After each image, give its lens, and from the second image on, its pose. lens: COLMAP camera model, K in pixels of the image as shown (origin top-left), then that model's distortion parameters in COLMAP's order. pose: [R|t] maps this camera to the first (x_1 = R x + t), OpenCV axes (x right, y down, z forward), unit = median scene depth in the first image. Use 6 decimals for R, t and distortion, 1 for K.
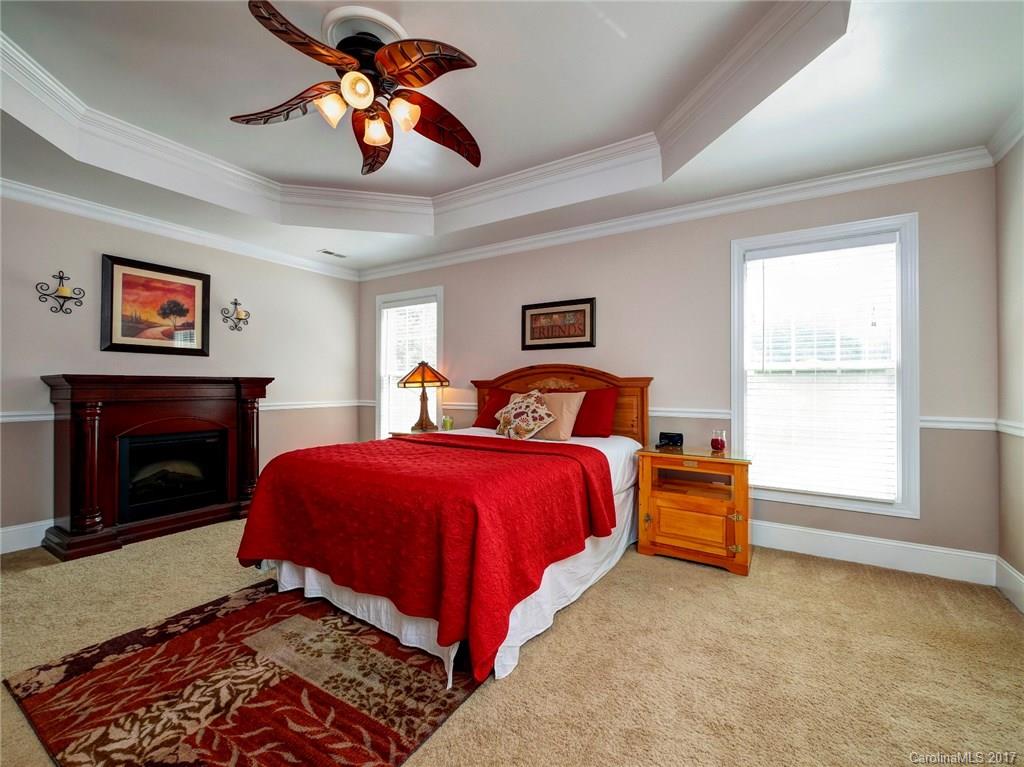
lens RADIAL K [[433.1, 0, 509.7], [0, 433.1, 384.3], [0, 0, 1]] dist [-0.000252, -0.000133]
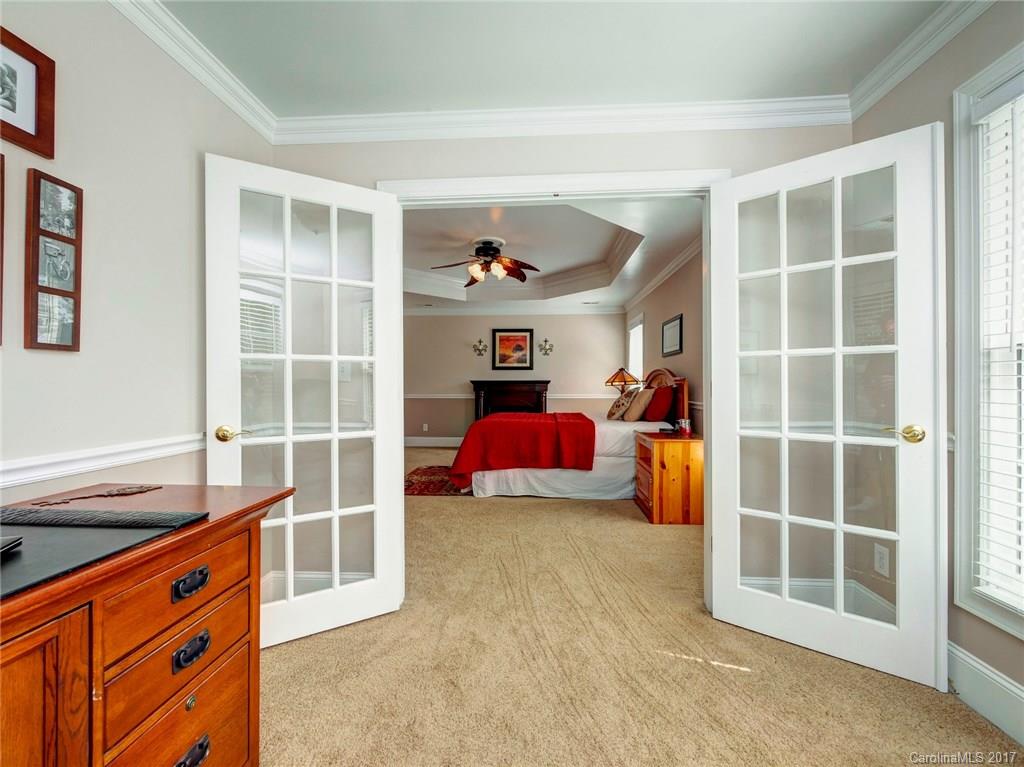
lens RADIAL K [[433.1, 0, 510.5], [0, 433.1, 382.5], [0, 0, 1]] dist [-0.000252, -0.000133]
pose [[0.494145, -0.004441, -0.869368, 1.083324], [0.006938, 0.999975, -0.001165, -0.005187], [0.869352, -0.005456, 0.494163, -0.076253]]
